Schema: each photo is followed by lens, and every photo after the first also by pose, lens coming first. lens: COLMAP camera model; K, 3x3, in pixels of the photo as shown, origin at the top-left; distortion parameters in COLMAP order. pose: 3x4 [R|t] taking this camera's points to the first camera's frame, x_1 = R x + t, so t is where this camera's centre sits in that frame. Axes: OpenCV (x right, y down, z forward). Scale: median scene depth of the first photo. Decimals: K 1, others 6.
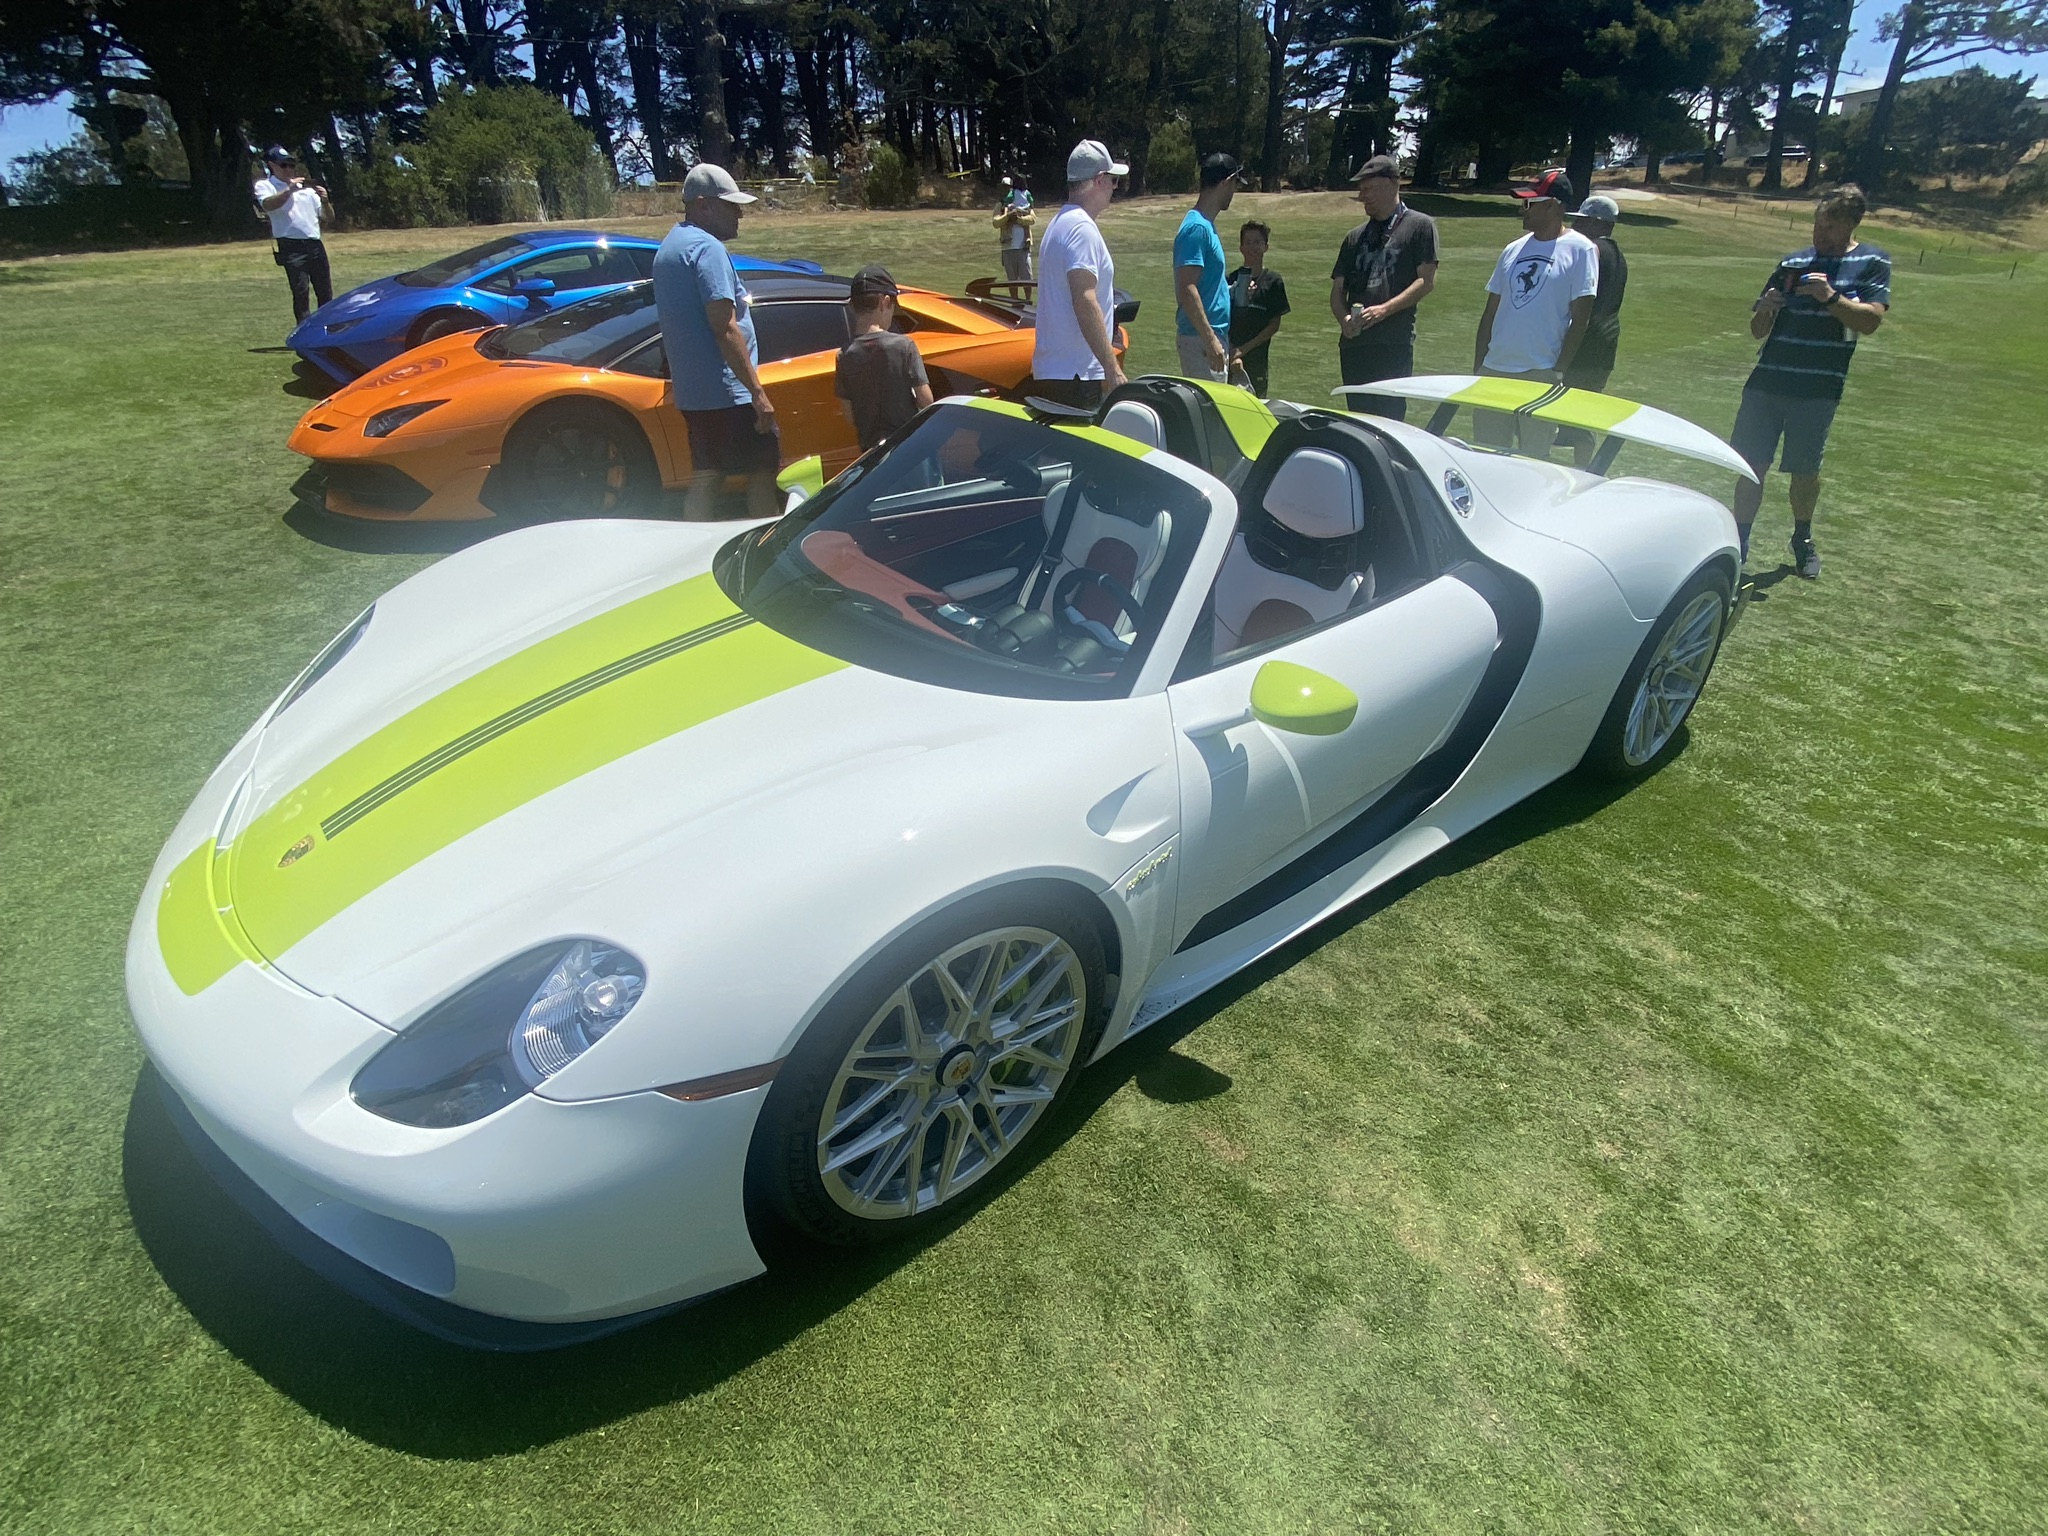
lens RADIAL K [[1012.3, 0, 1032.5], [0, 1012.3, 776.2], [0, 0, 1]] dist [-0.007818, -0.005908]
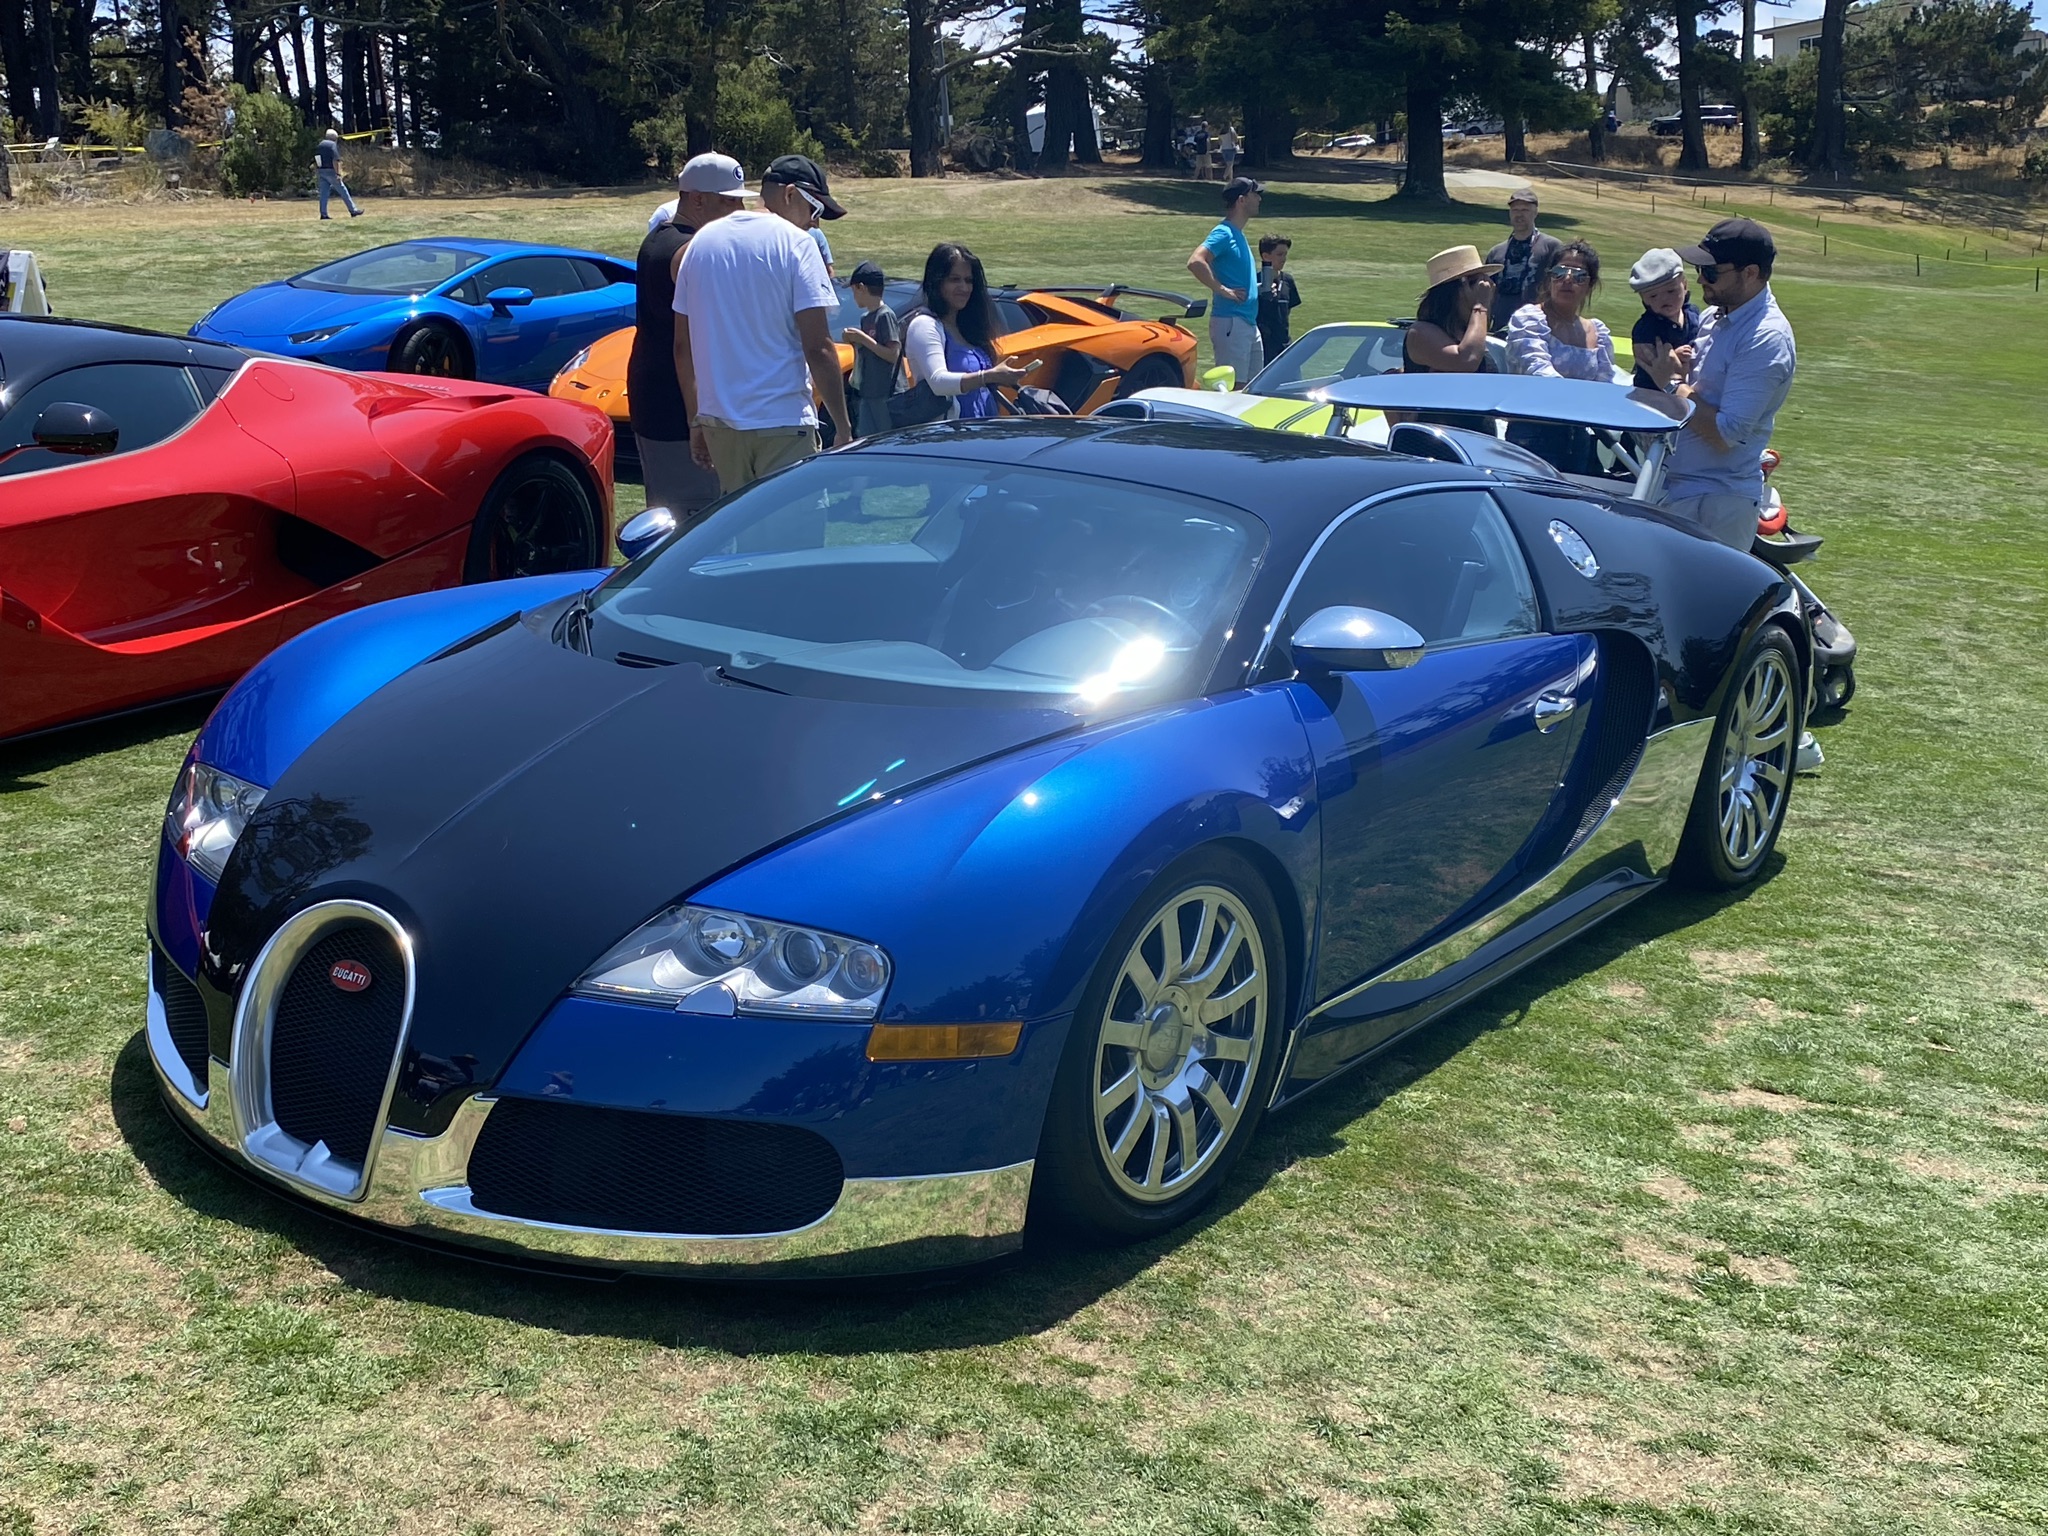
lens RADIAL K [[2390.0, 0, 1022.2], [0, 2390.0, 775.1], [0, 0, 1]] dist [0.016155, 0.000000]
pose [[0.954885, -0.062664, 0.290290, -0.110802], [0.138614, 0.958520, -0.249048, 0.081108], [-0.262642, 0.278051, 0.923963, -0.152000]]
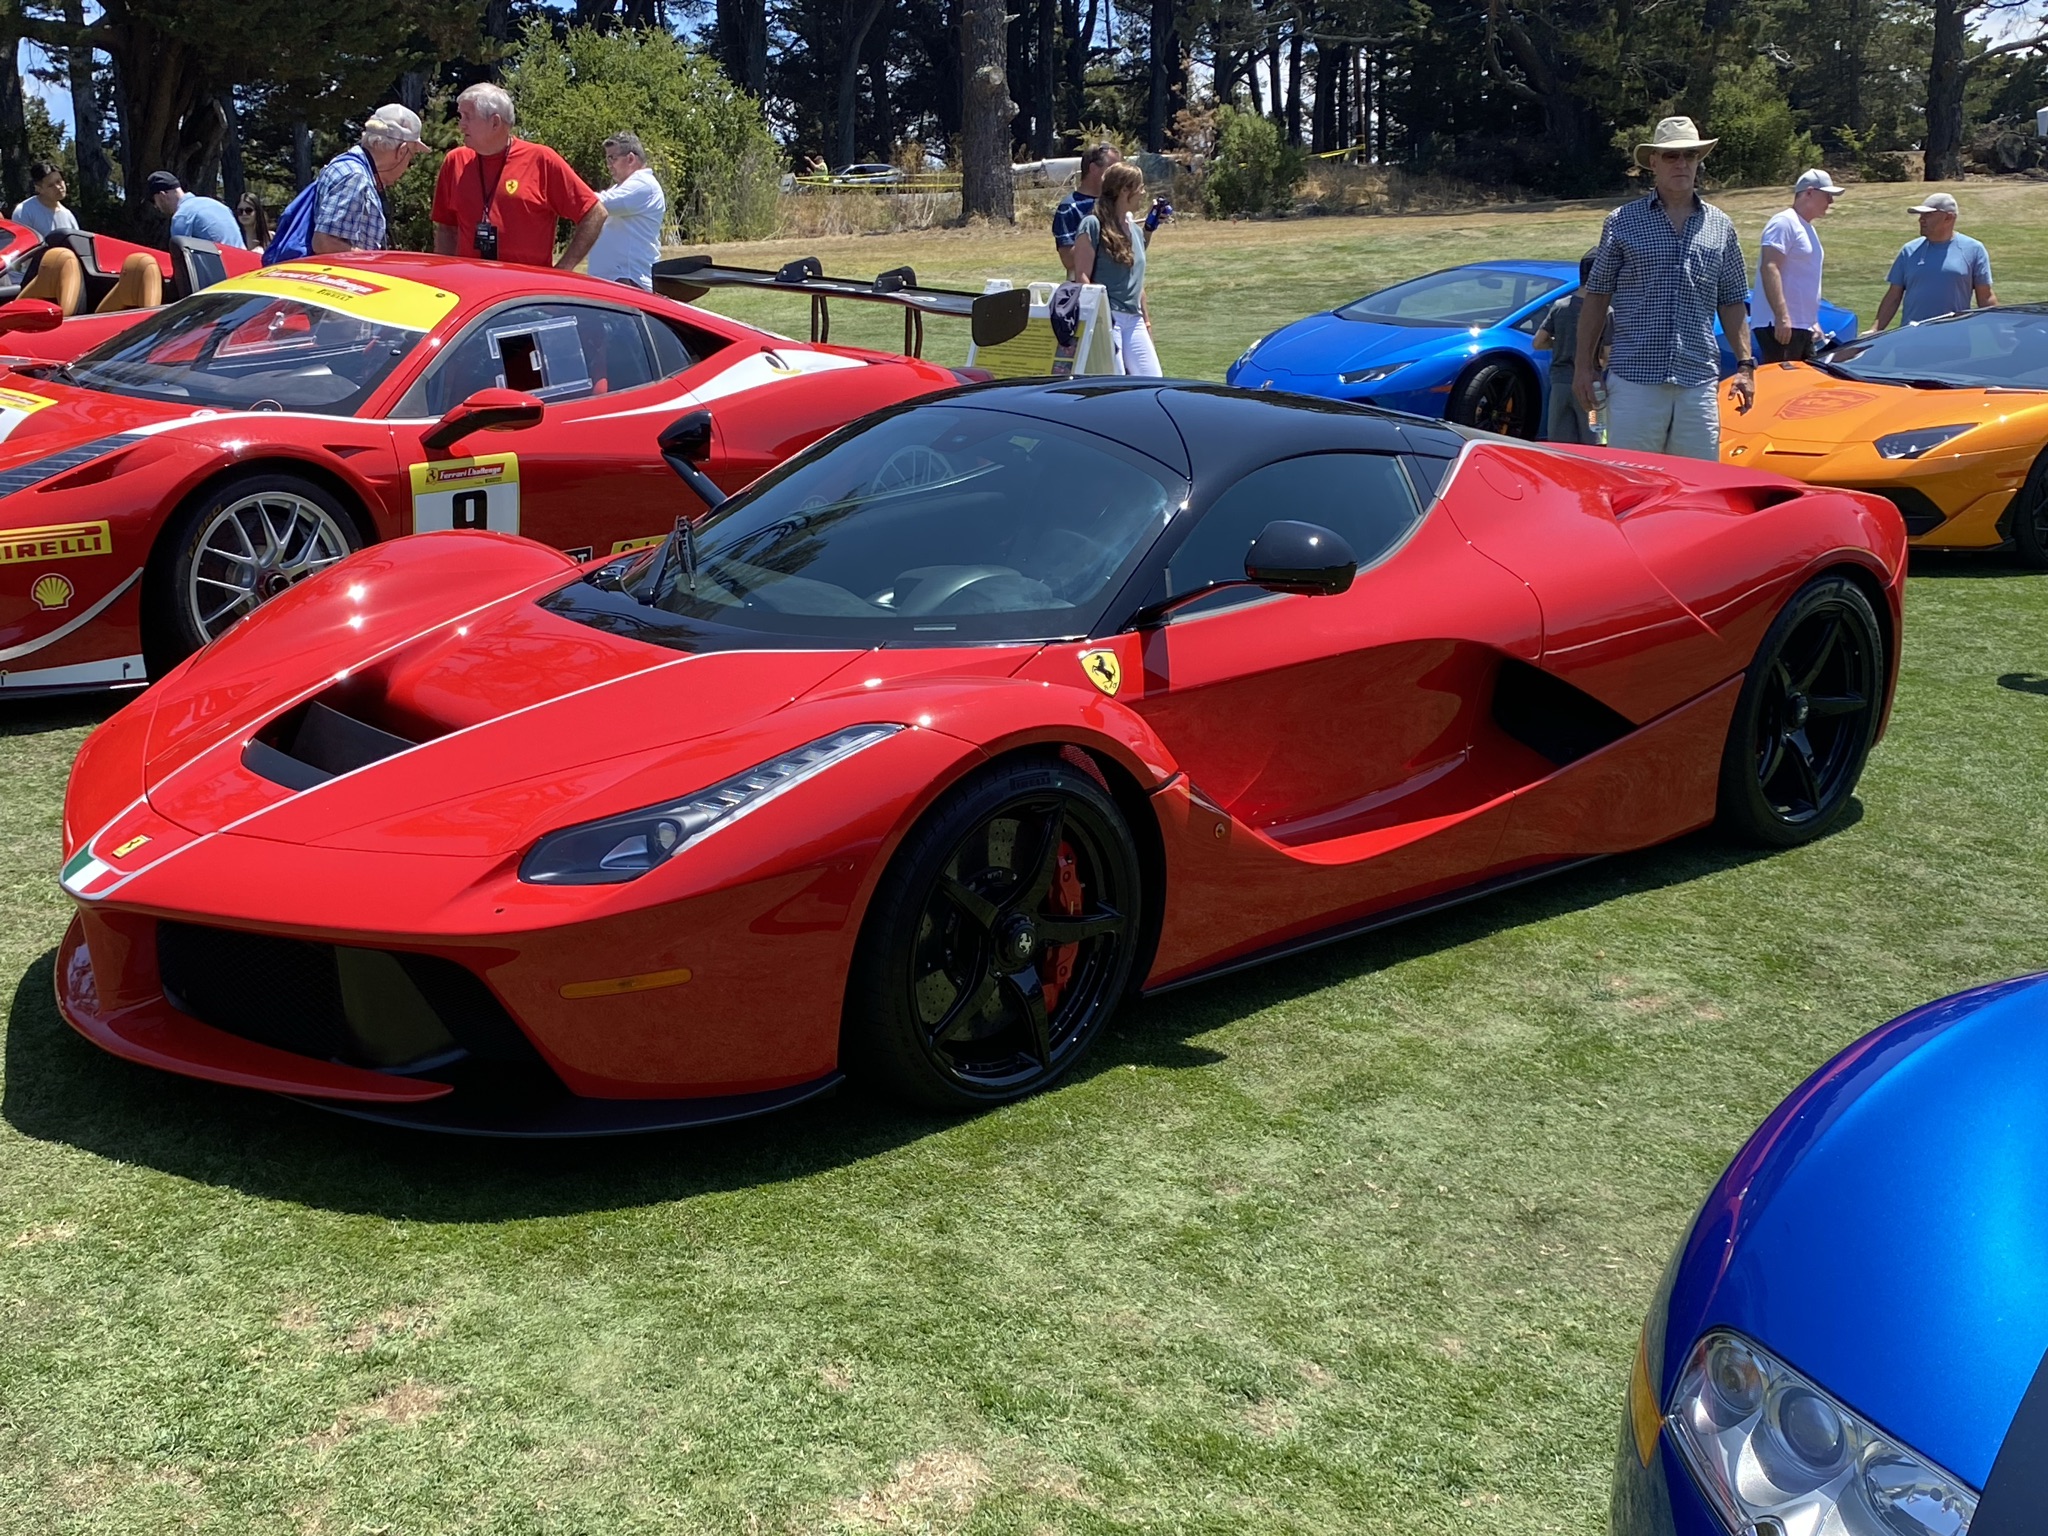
lens RADIAL K [[2390.0, 0, 1025.7], [0, 2390.0, 765.8], [0, 0, 1]] dist [0.016155, 0.000000]
pose [[0.997472, 0.005068, -0.070877, -0.125054], [-0.024708, 0.959949, -0.279082, 0.056530], [0.066624, 0.280128, 0.957648, -0.108810]]
